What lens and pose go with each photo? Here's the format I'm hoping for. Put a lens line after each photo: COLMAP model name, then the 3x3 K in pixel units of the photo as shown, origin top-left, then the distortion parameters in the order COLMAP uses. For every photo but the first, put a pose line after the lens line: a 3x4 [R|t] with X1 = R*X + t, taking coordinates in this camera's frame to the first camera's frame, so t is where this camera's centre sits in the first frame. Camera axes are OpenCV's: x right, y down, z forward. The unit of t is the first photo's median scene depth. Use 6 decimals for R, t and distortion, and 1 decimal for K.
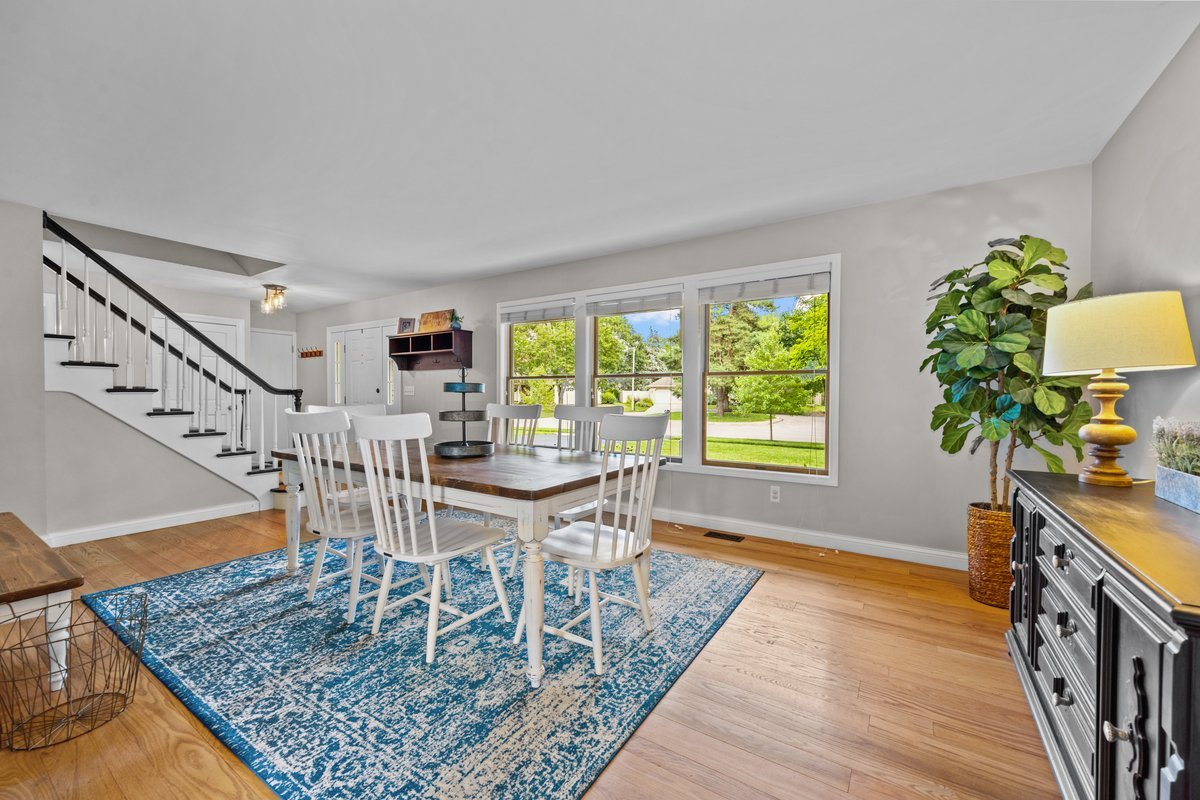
lens RADIAL K [[473.4, 0, 603.8], [0, 473.4, 396.0], [0, 0, 1]] dist [0.000439, 0.000107]
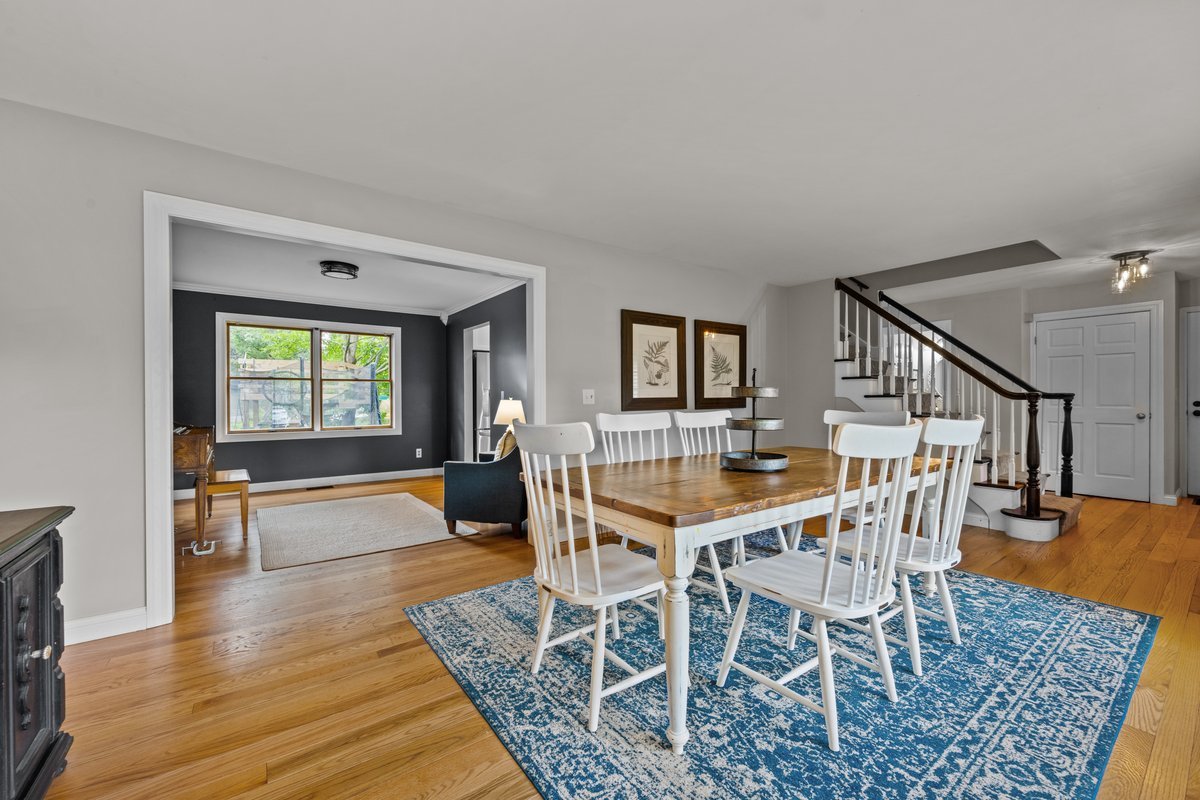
lens RADIAL K [[477.4, 0, 600.0], [0, 477.4, 400.0], [0, 0, 1]] dist [-0.001630, 0.000077]
pose [[-0.354146, -0.000404, -0.935190, 0.627161], [-0.003473, 0.999994, 0.000884, 0.000074], [0.935184, 0.003561, -0.354145, 1.040773]]
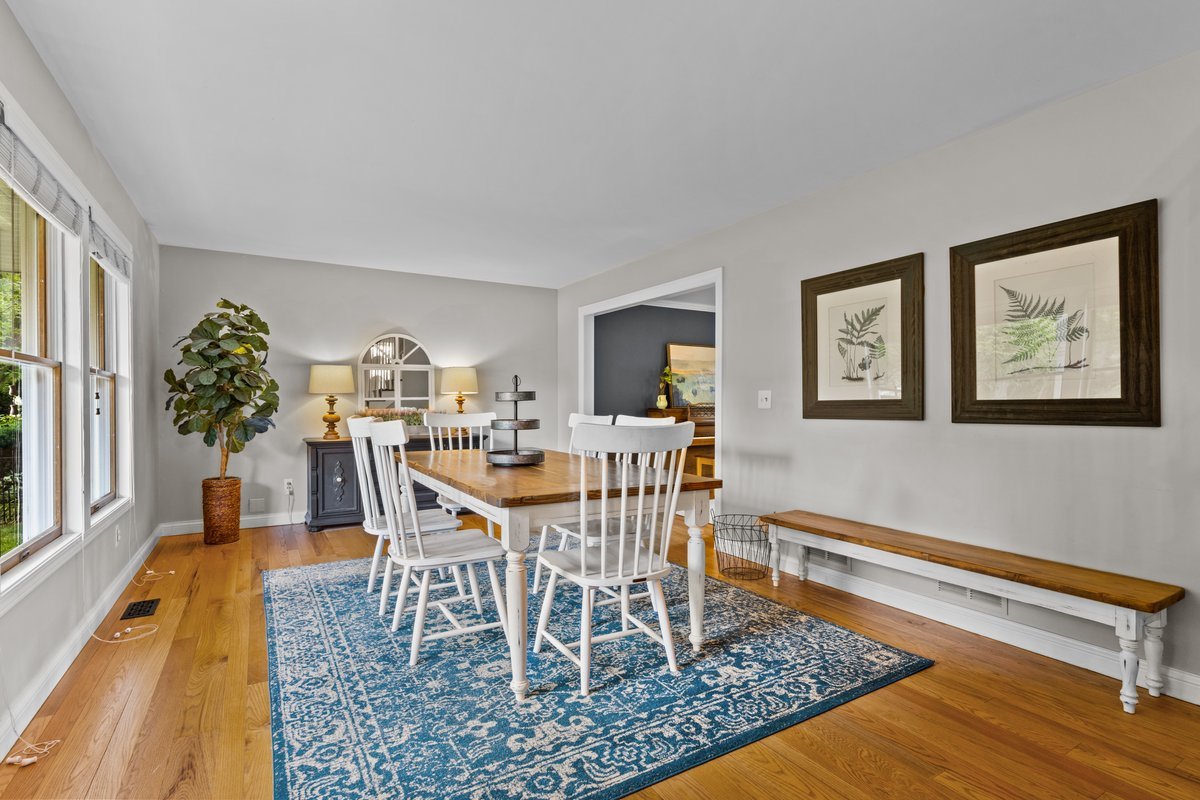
lens RADIAL K [[569.4, 0, 600.0], [0, 569.4, 400.0], [0, 0, 1]] dist [-0.000343, 0.000077]
pose [[-0.897688, 0.000640, 0.440631, -0.971082], [0.001660, 0.999997, 0.001930, -0.010200], [-0.440629, 0.002464, -0.897686, 1.980168]]
